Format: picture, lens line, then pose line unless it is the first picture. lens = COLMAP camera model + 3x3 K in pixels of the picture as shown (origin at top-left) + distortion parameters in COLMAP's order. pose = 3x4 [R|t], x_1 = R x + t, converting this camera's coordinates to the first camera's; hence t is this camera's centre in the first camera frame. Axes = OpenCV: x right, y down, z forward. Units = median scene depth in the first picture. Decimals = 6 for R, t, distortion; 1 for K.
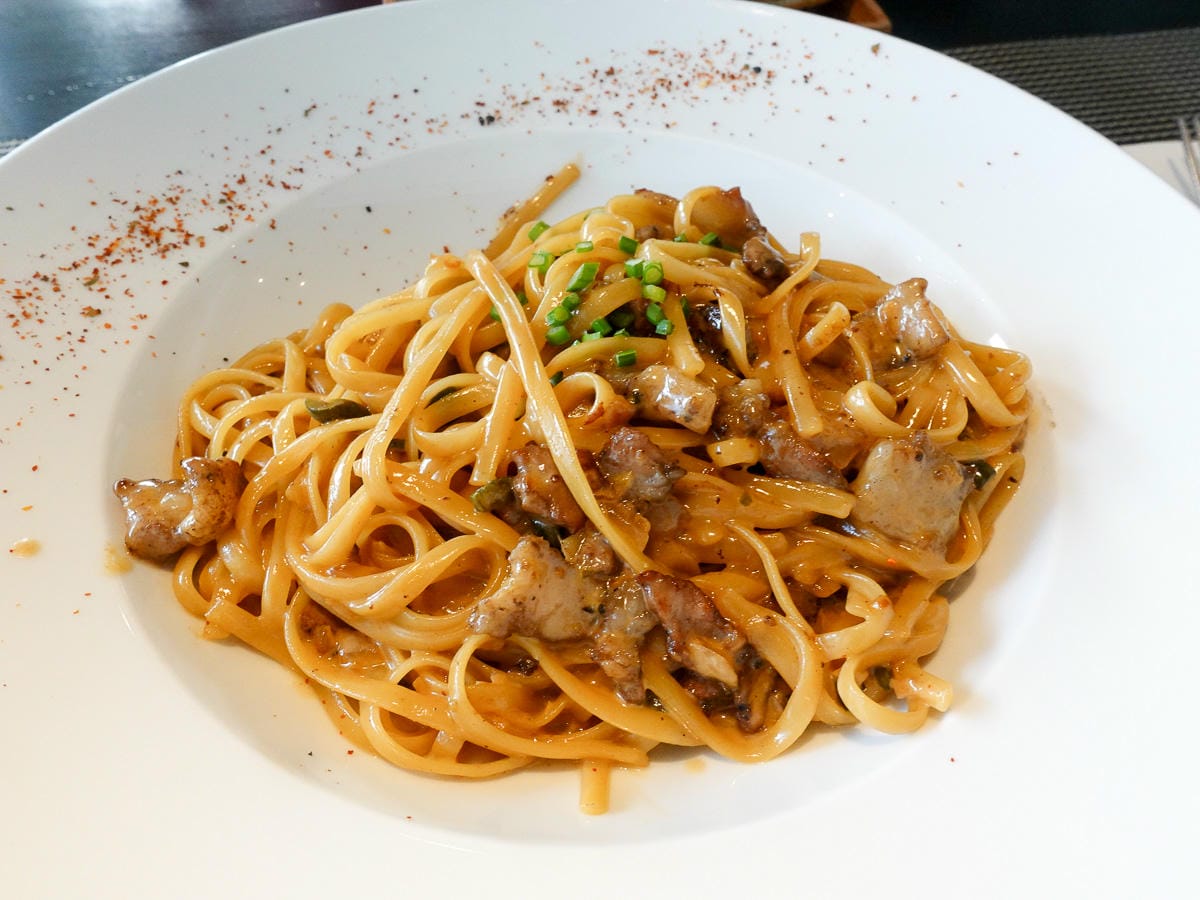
lens RADIAL K [[882.3, 0, 600.0], [0, 882.3, 450.0], [0, 0, 1]] dist [-0.000024, -0.005581]
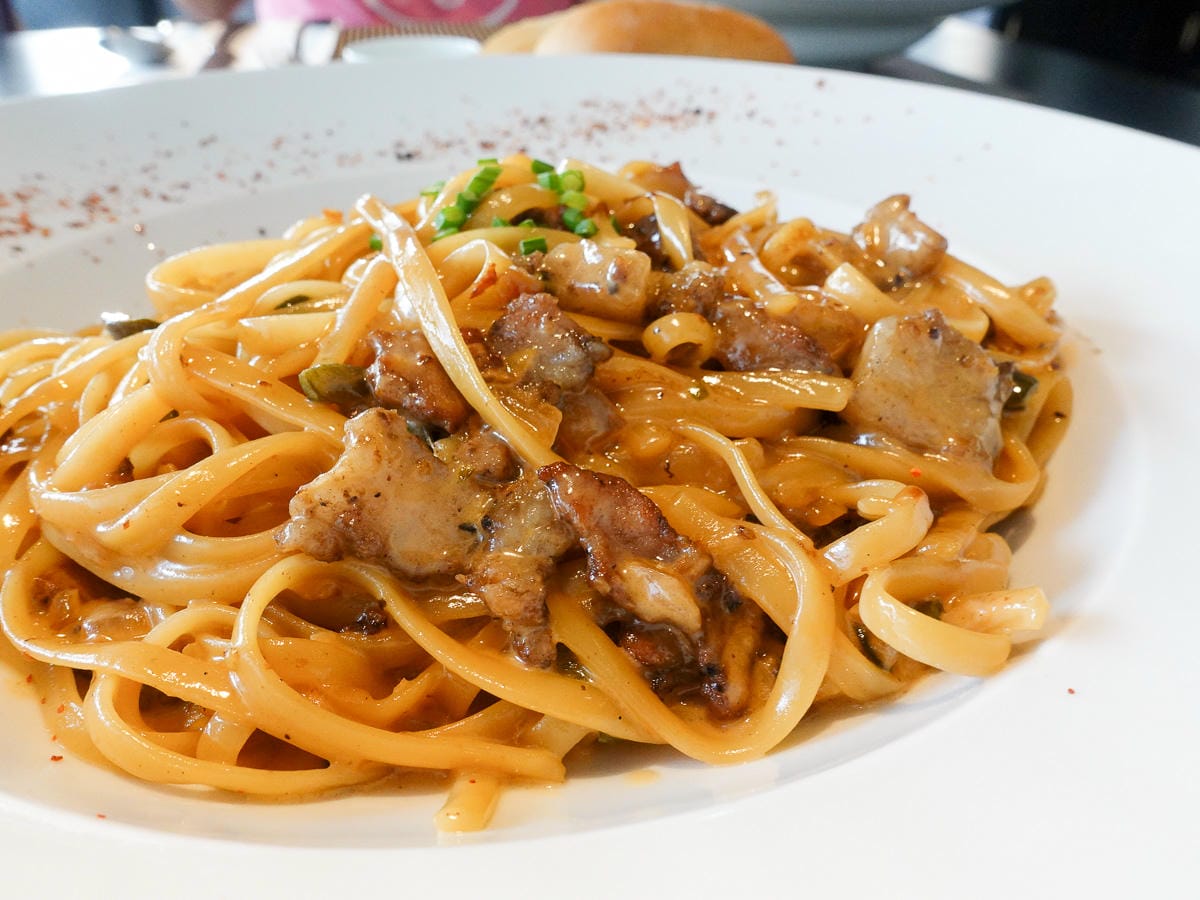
lens RADIAL K [[882.3, 0, 600.0], [0, 882.3, 450.0], [0, 0, 1]] dist [-0.000024, -0.005581]
pose [[0.999319, -0.026663, 0.025524, 0.068715], [0.032993, 0.955300, -0.293791, 0.316336], [-0.016550, 0.294433, 0.955529, 0.352186]]
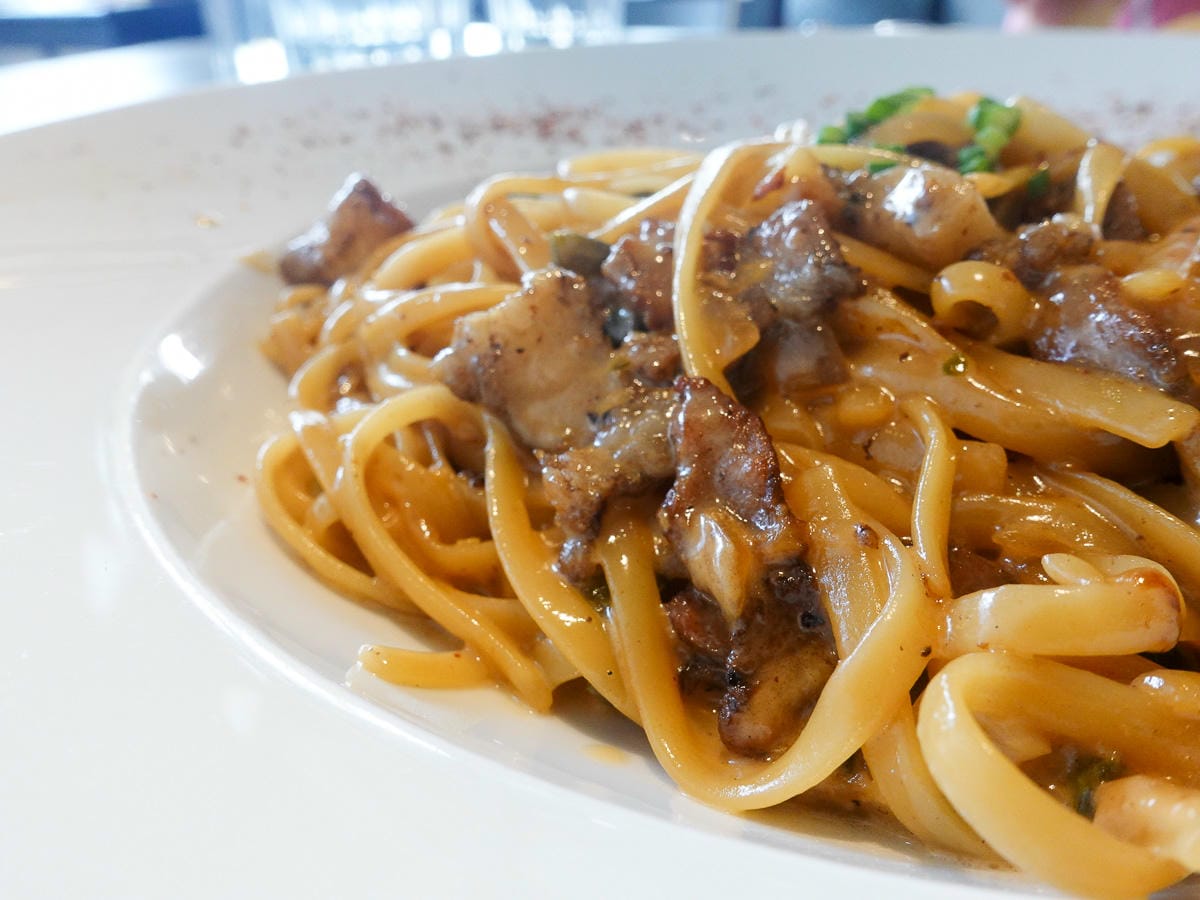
lens RADIAL K [[882.3, 0, 600.0], [0, 882.3, 450.0], [0, 0, 1]] dist [-0.000024, -0.005581]
pose [[0.747240, 0.294605, -0.595684, 0.342556], [-0.472949, 0.865454, -0.165253, 0.291069], [0.466853, 0.405212, 0.786035, 0.537911]]
